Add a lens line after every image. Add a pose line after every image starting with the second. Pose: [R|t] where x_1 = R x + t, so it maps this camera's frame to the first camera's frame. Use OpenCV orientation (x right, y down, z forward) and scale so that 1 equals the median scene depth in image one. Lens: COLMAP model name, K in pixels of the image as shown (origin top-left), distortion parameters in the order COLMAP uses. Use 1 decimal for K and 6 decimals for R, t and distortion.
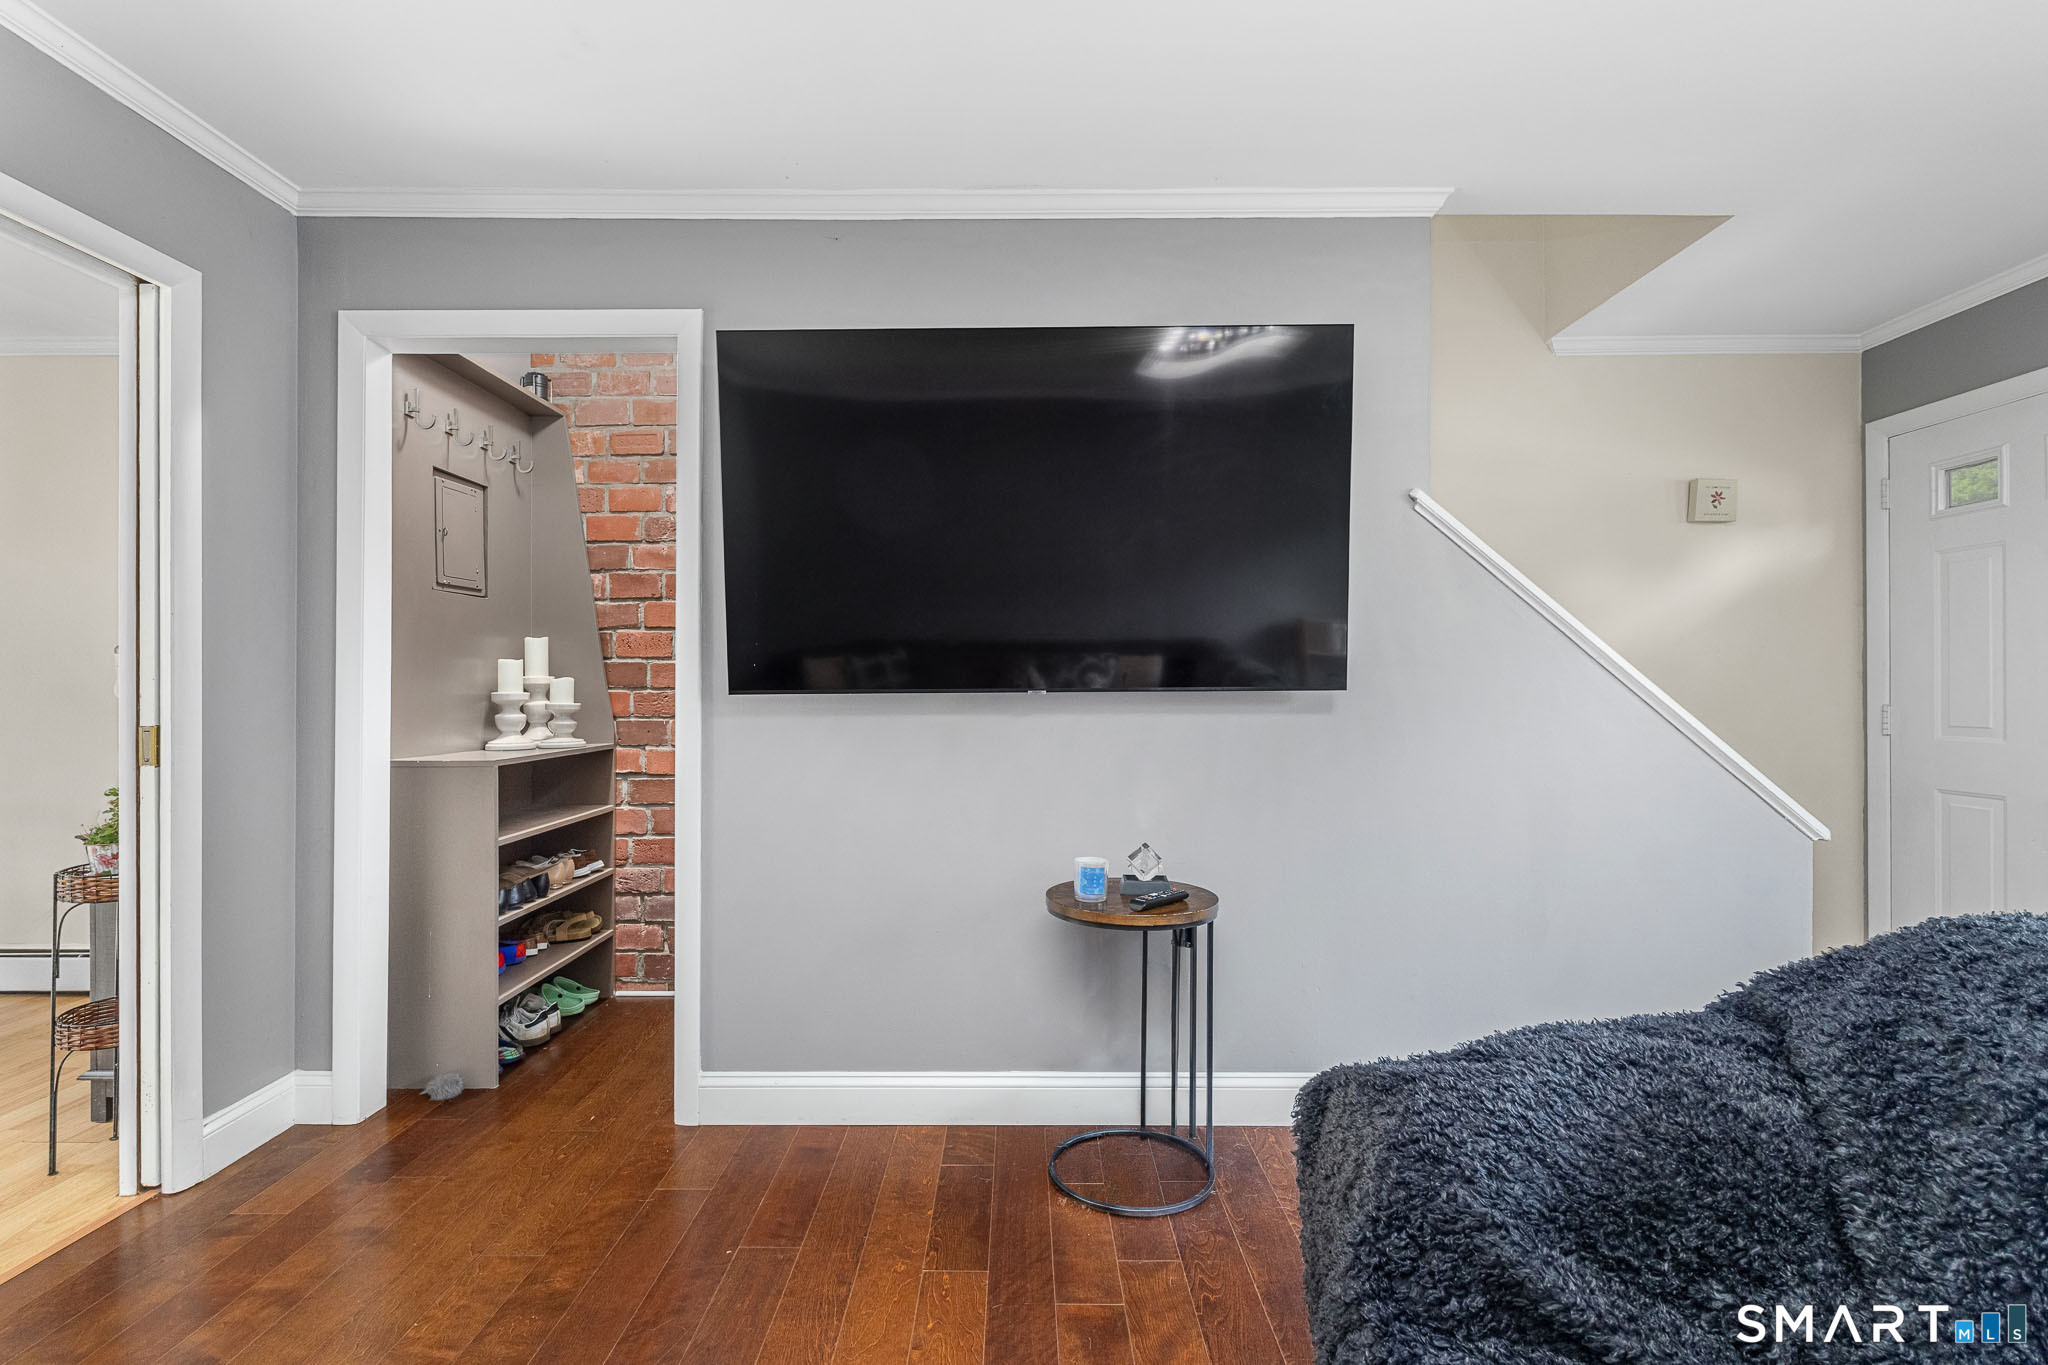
lens RADIAL K [[919.0, 0, 1024.0], [0, 919.0, 682.5], [0, 0, 1]] dist [0.000110, 0.000306]
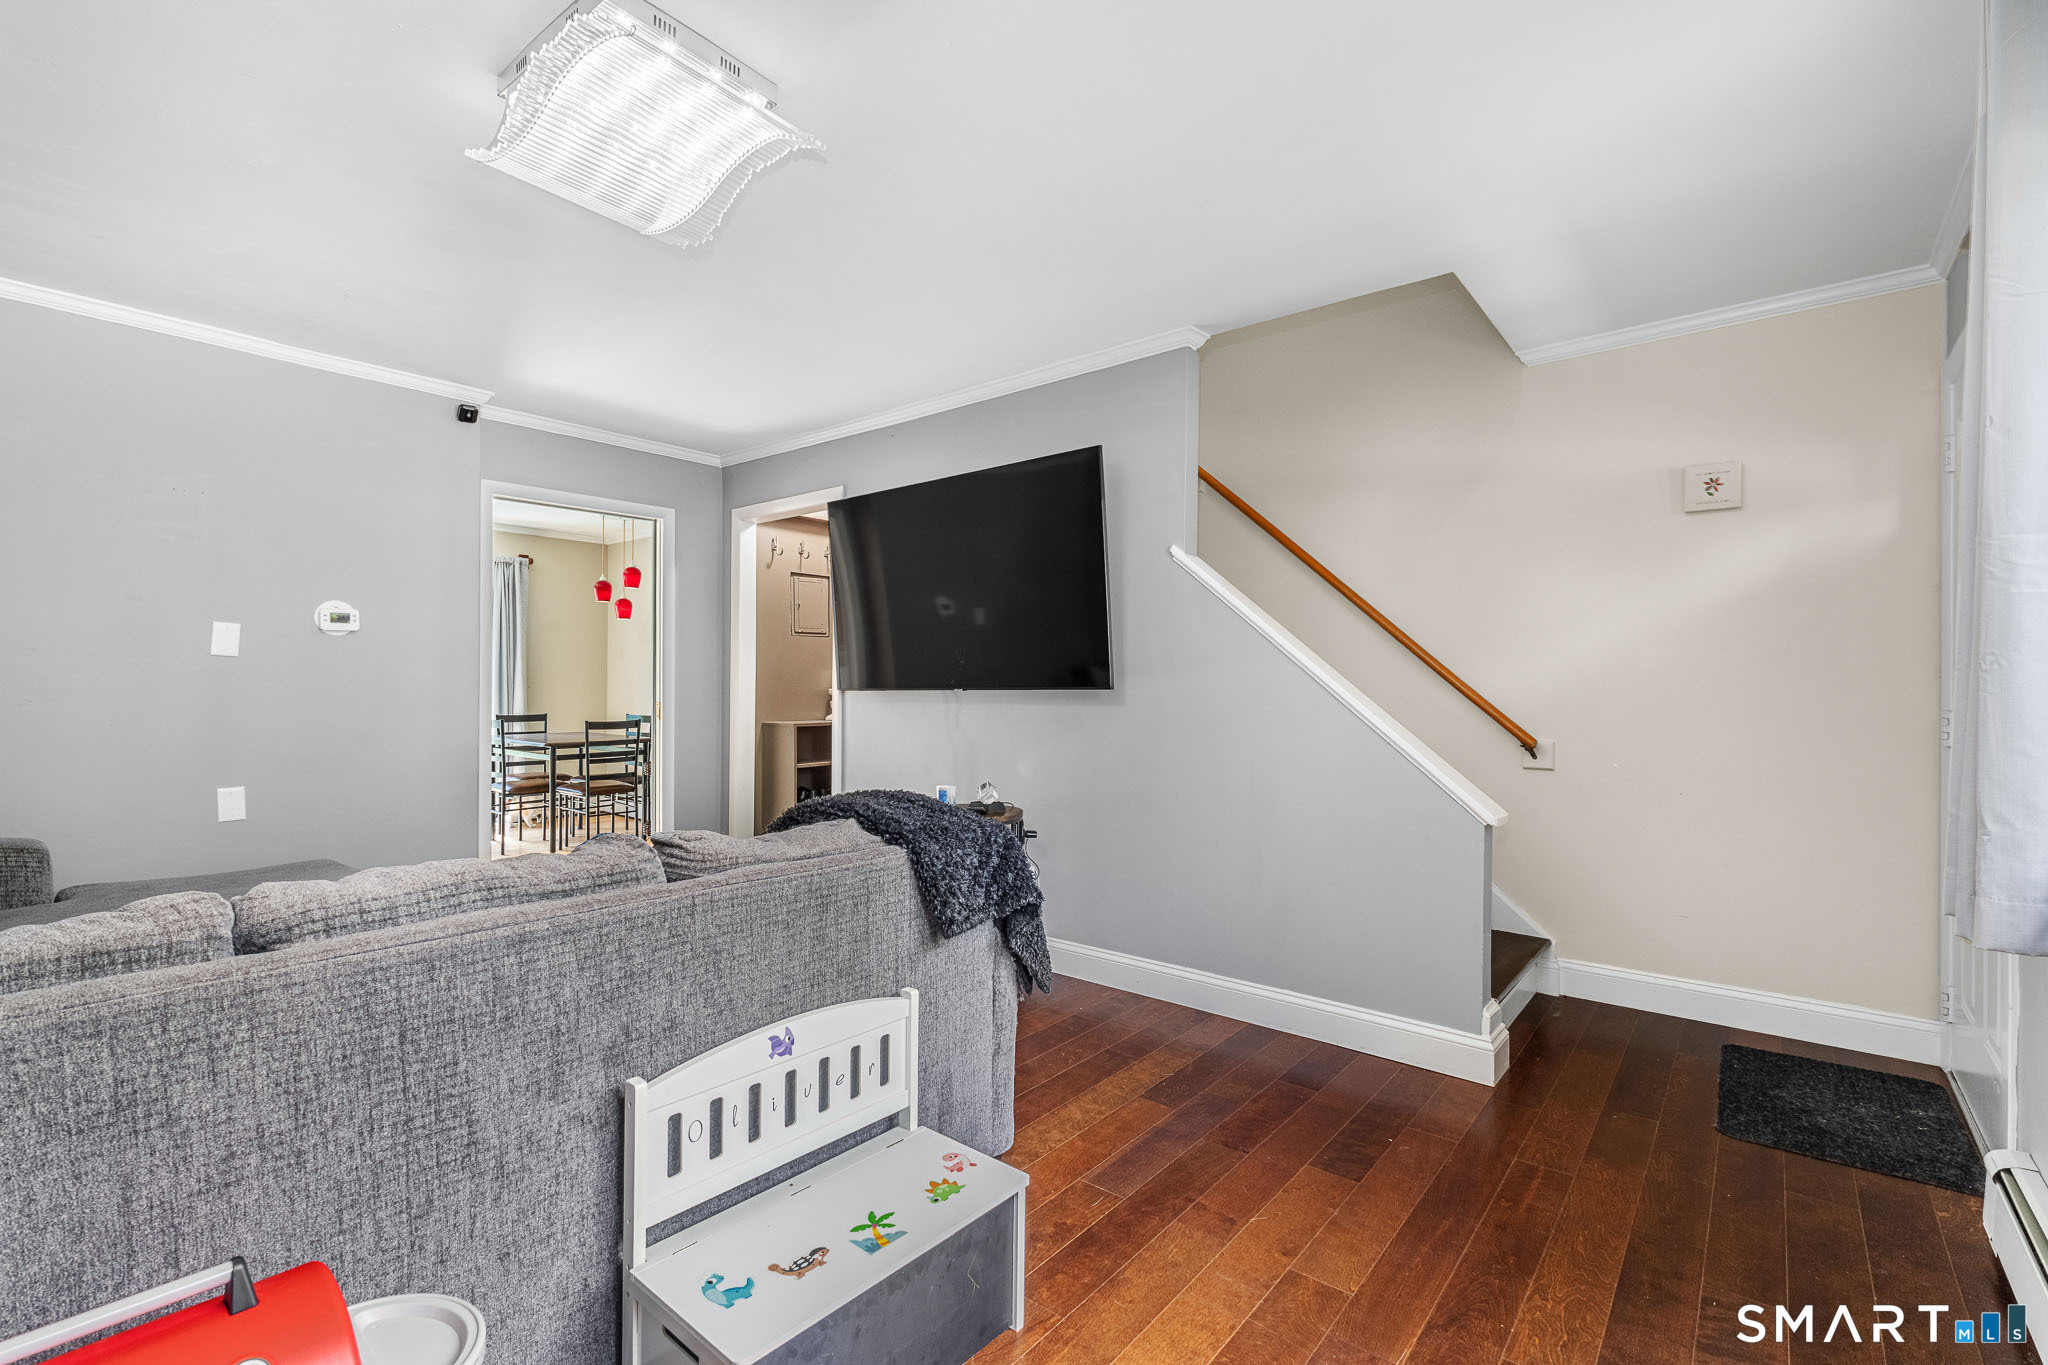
lens RADIAL K [[919.0, 0, 1024.0], [0, 919.0, 682.5], [0, 0, 1]] dist [0.000110, 0.000306]
pose [[0.778814, -0.002270, -0.627251, 0.941304], [0.002923, 0.999996, 0.000009, -0.004042], [0.627248, -0.001840, 0.778817, -0.185862]]
